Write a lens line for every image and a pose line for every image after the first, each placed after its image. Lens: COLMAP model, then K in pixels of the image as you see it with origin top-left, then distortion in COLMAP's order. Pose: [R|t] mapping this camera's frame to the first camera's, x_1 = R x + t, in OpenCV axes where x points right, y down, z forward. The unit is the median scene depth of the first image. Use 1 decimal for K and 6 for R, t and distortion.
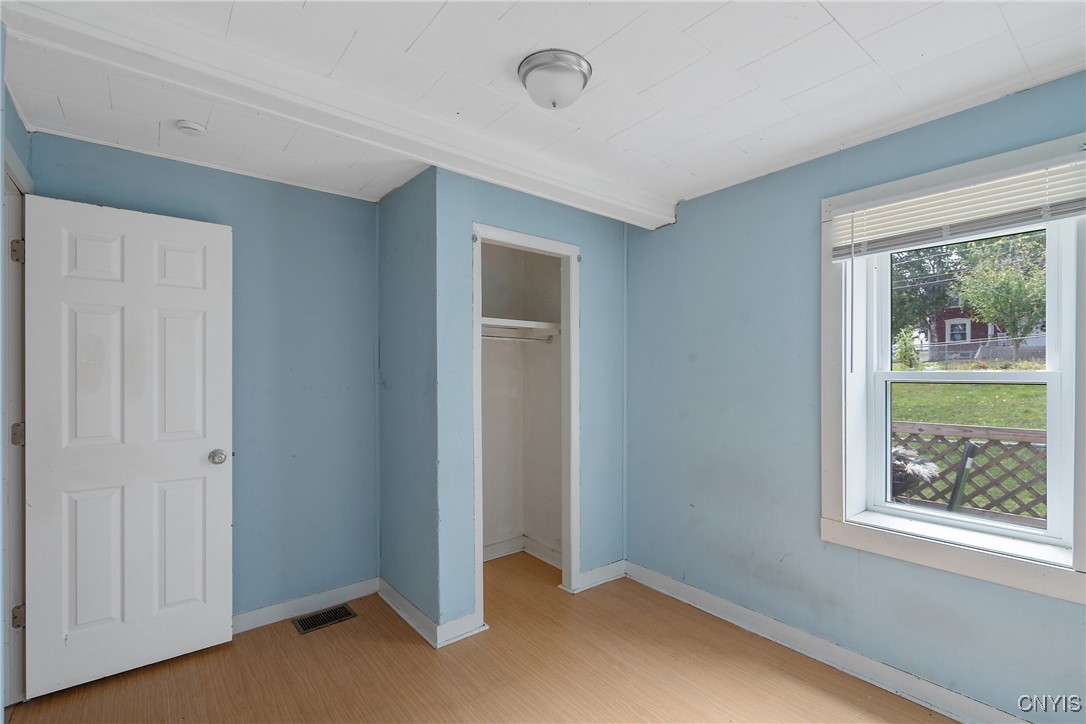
lens RADIAL K [[494.2, 0, 542.4], [0, 494.2, 371.6], [0, 0, 1]] dist [0.002120, 0.000191]
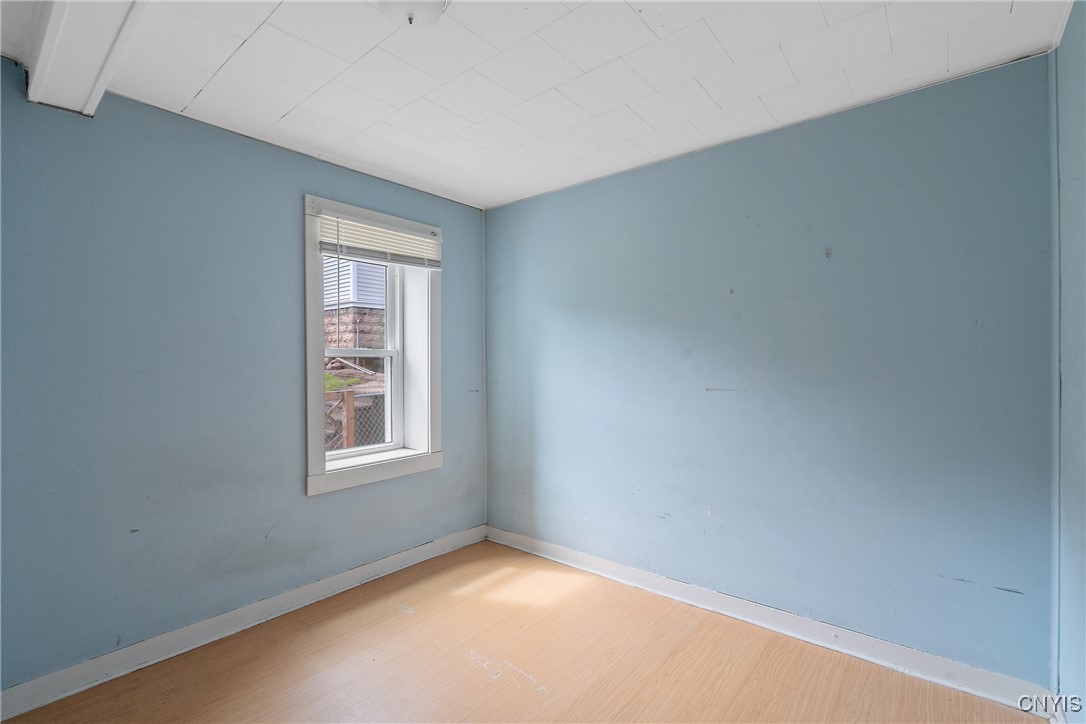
lens RADIAL K [[494.2, 0, 541.1], [0, 494.2, 358.7], [0, 0, 1]] dist [0.002120, 0.000191]
pose [[-0.213364, 0.002418, 0.976970, -0.639256], [-0.001823, 0.999994, -0.002873, 0.028711], [-0.976971, -0.002394, -0.213358, 0.712229]]
